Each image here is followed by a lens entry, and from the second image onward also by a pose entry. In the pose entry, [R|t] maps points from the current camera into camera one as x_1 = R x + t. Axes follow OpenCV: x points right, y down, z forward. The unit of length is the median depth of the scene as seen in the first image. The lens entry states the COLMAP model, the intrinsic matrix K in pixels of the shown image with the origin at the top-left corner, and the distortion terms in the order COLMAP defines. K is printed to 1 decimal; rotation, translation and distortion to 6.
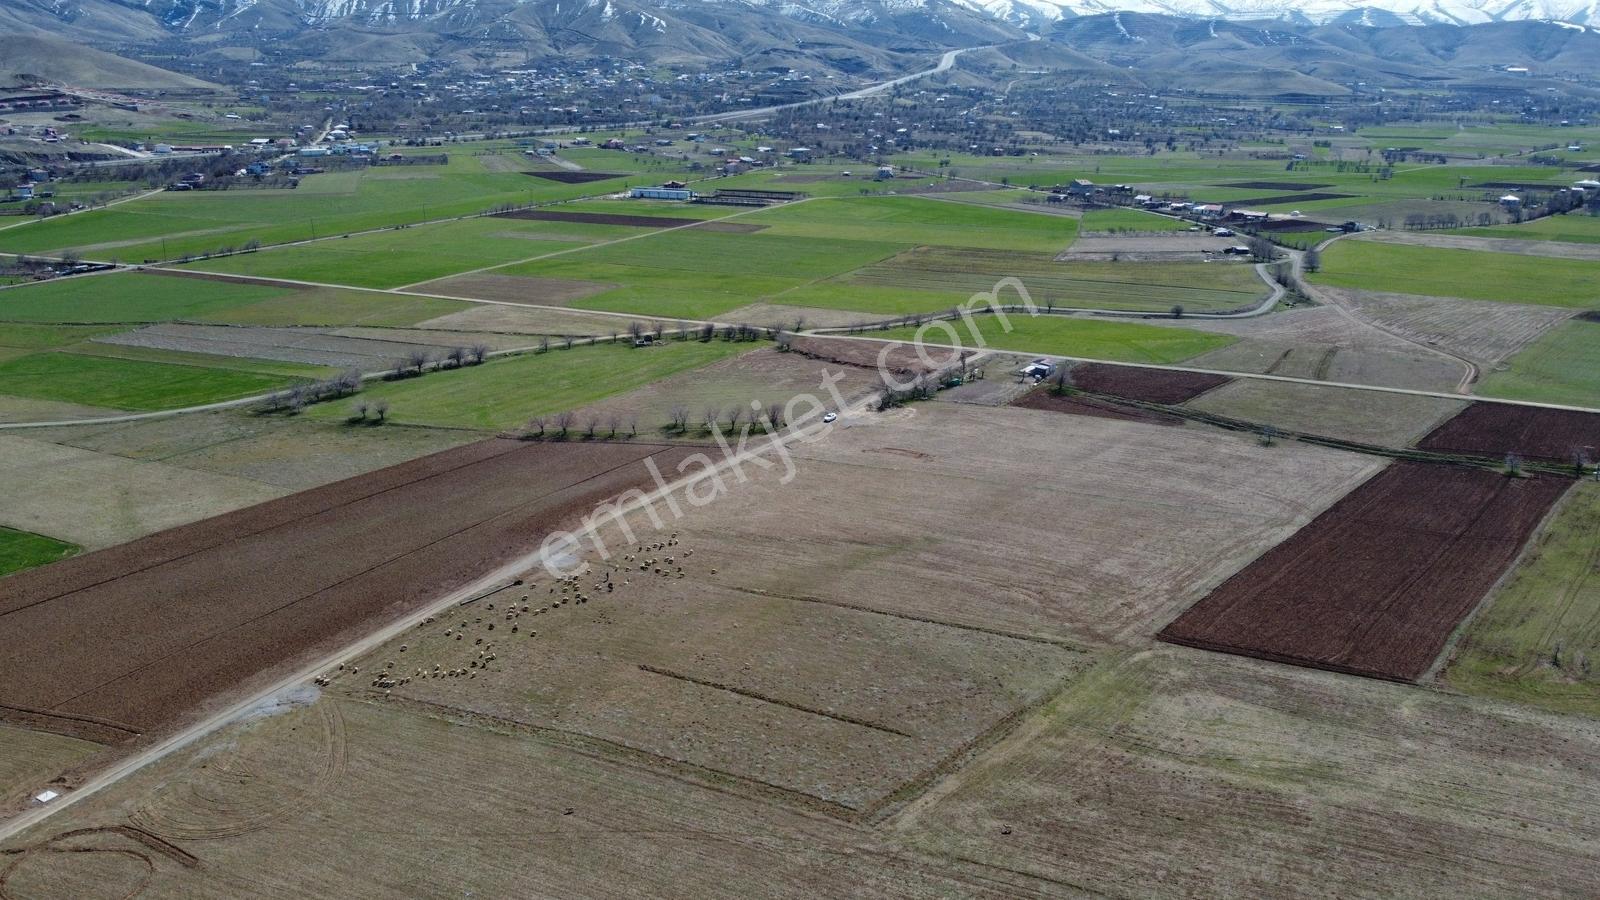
lens RADIAL K [[1216.0, 0, 794.4], [0, 1216.0, 446.0], [0, 0, 1]] dist [-0.002744, -0.001664]
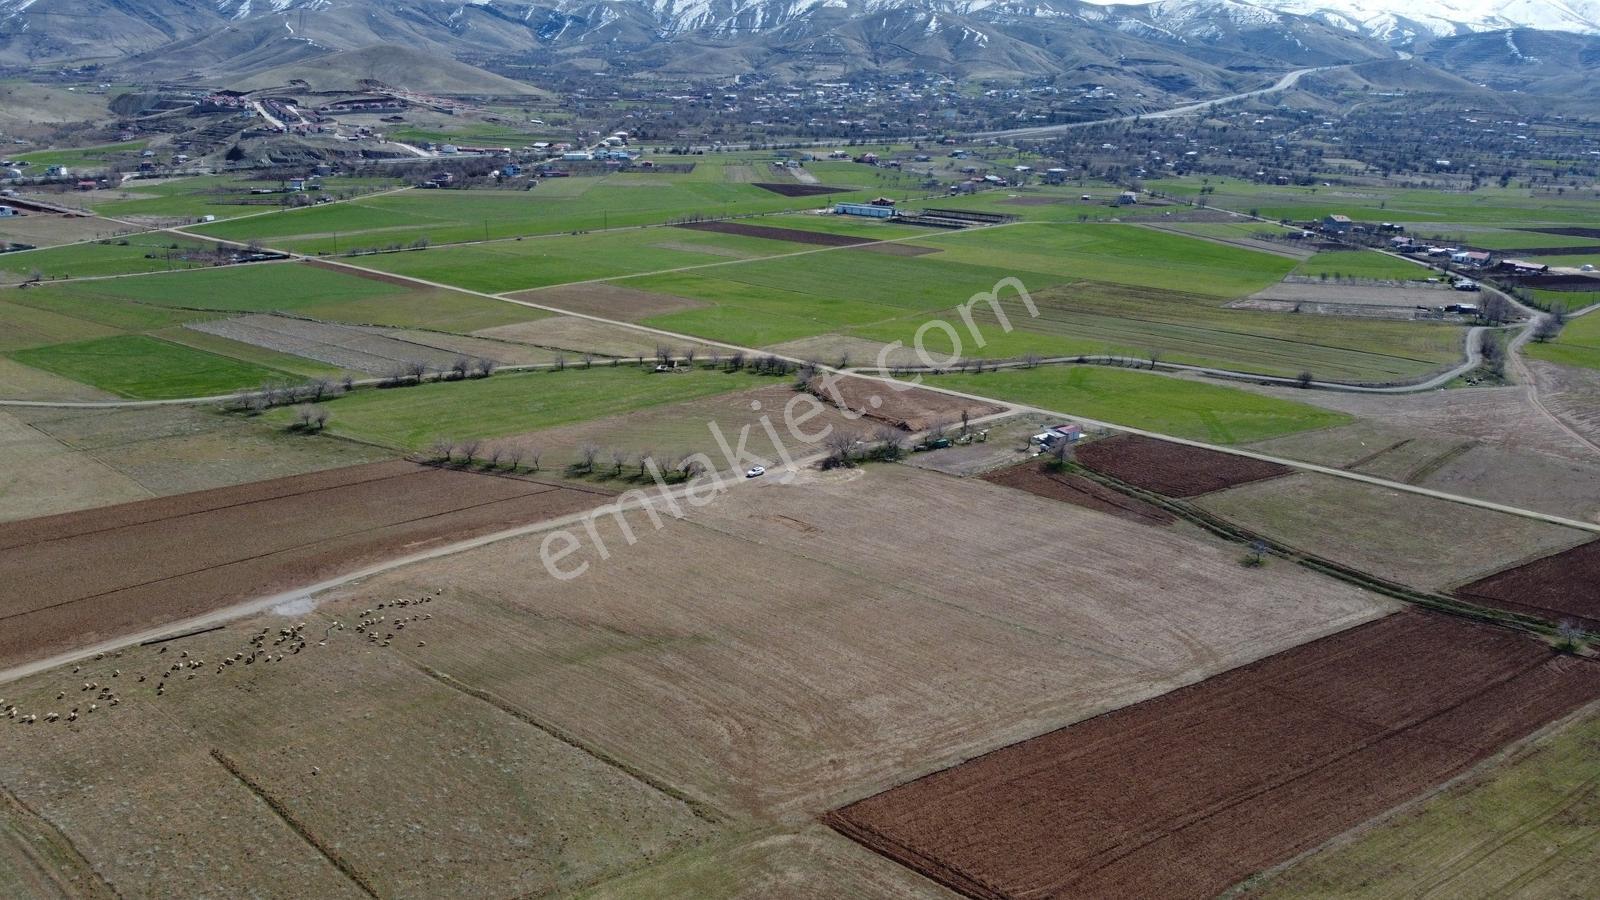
lens RADIAL K [[1216.0, 0, 796.5], [0, 1216.0, 444.6], [0, 0, 1]] dist [-0.002744, -0.001664]
pose [[0.959887, 0.093406, -0.264372, 0.075871], [-0.096855, 0.995298, -0.000014, -0.012139], [0.263128, 0.025619, 0.964421, 0.041531]]
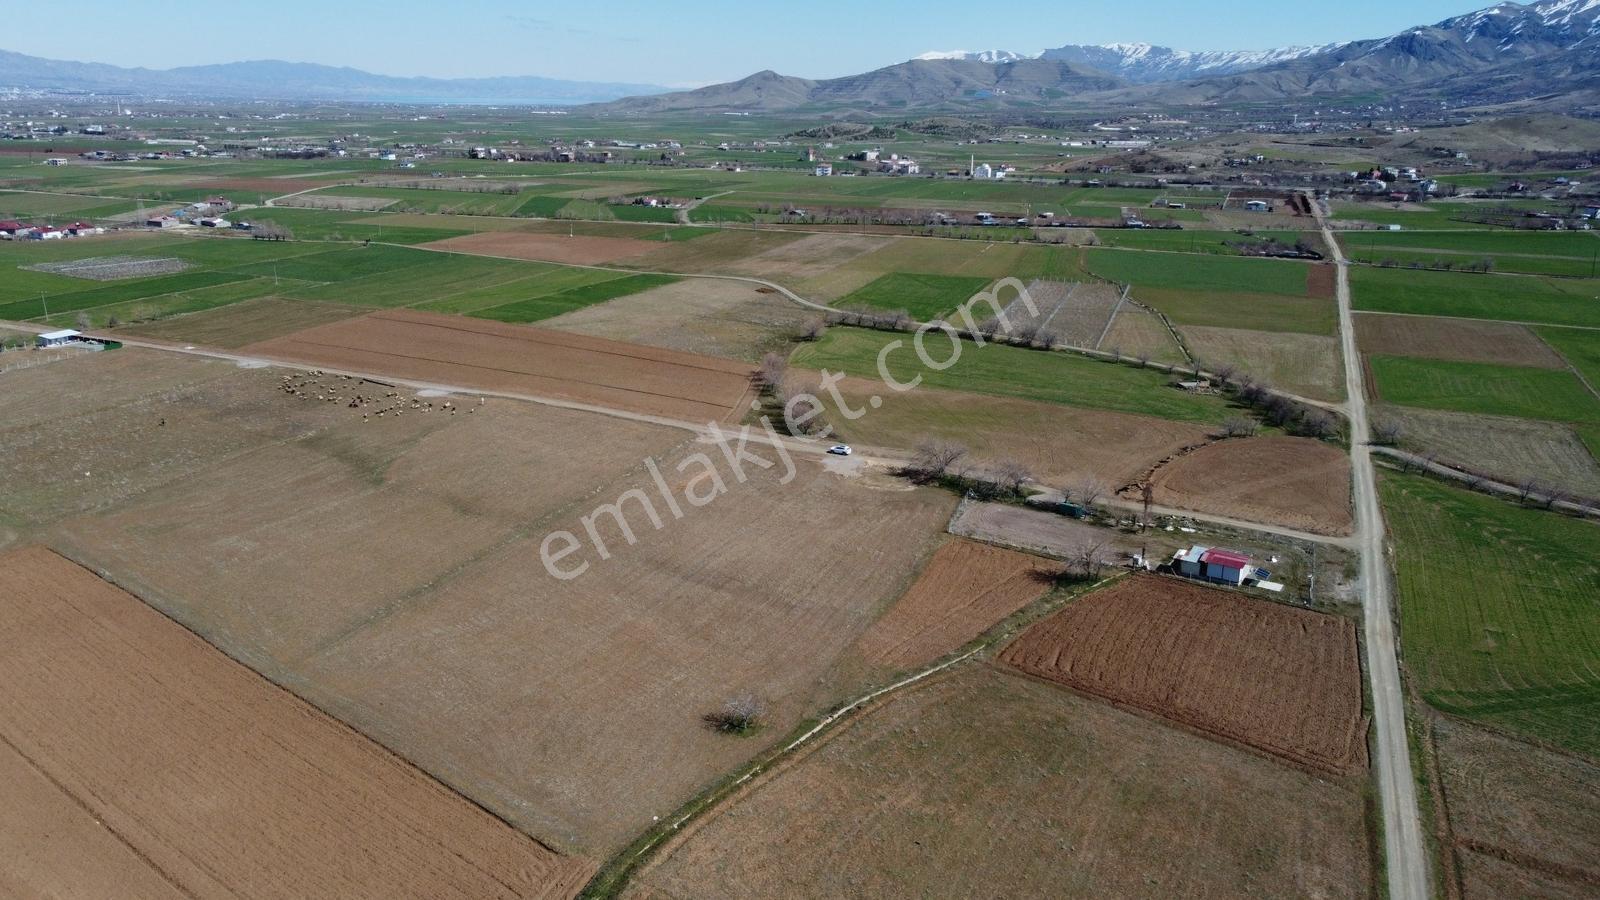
lens RADIAL K [[1216.0, 0, 799.0], [0, 1216.0, 447.8], [0, 0, 1]] dist [-0.002744, -0.001664]
pose [[0.042362, 0.272173, -0.961316, 0.196063], [-0.313547, 0.917191, 0.245863, -0.052712], [0.948627, 0.291002, 0.124193, 0.232261]]
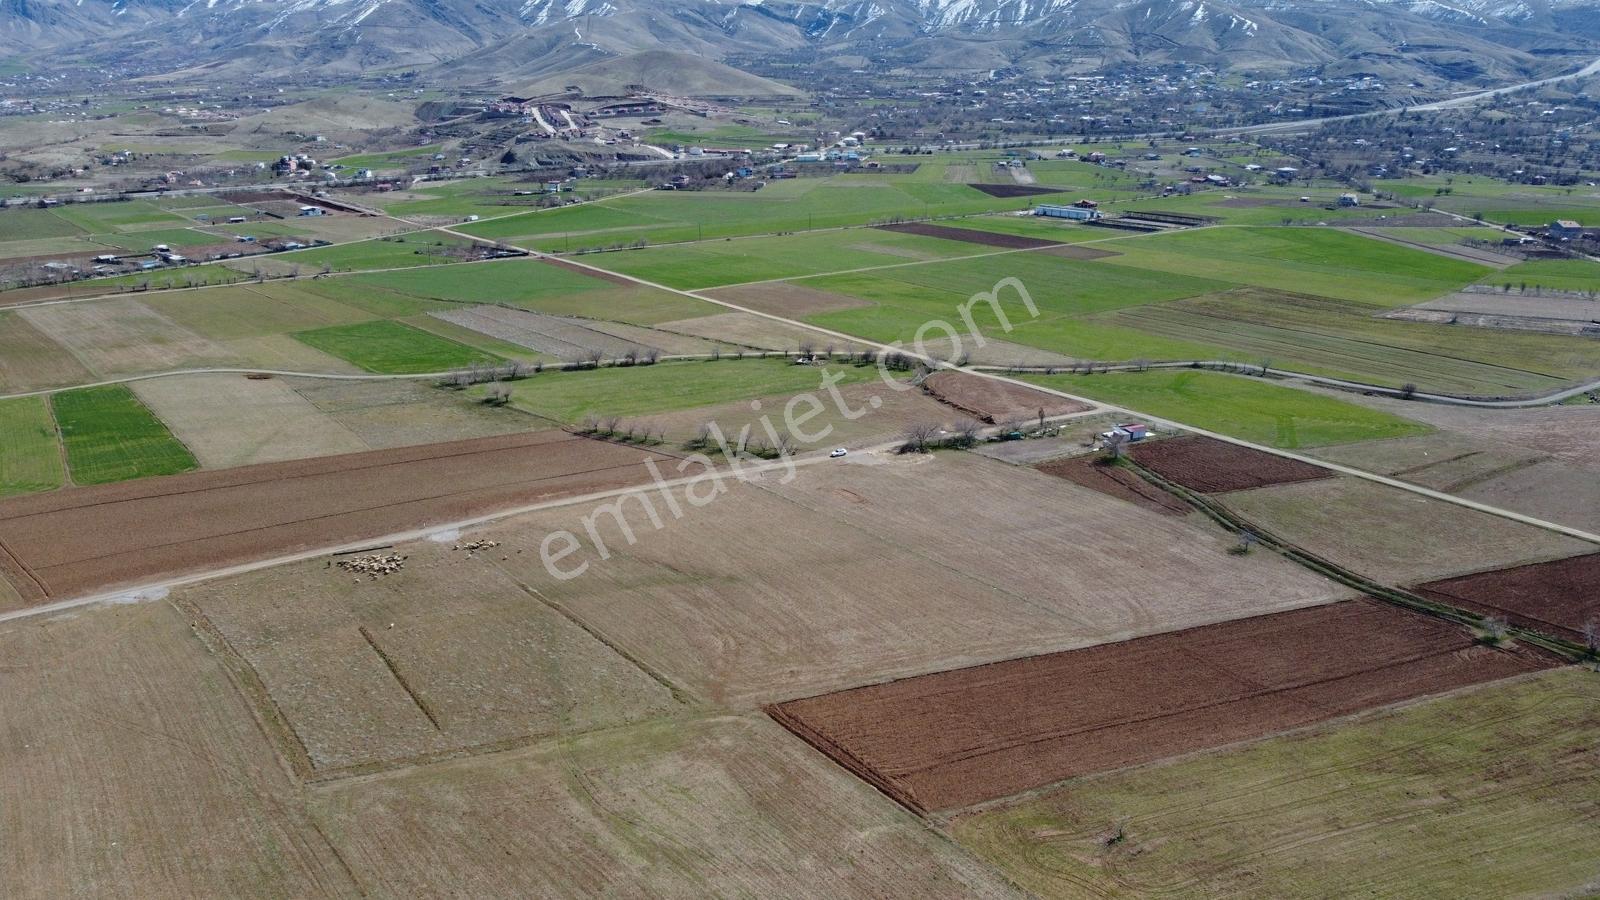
lens RADIAL K [[1216.0, 0, 796.7], [0, 1216.0, 442.6], [0, 0, 1]] dist [-0.002744, -0.001664]
pose [[0.877125, 0.135915, -0.460628, 0.124054], [-0.137090, 0.990071, 0.031089, -0.015587], [0.460280, 0.035879, 0.887048, 0.017947]]
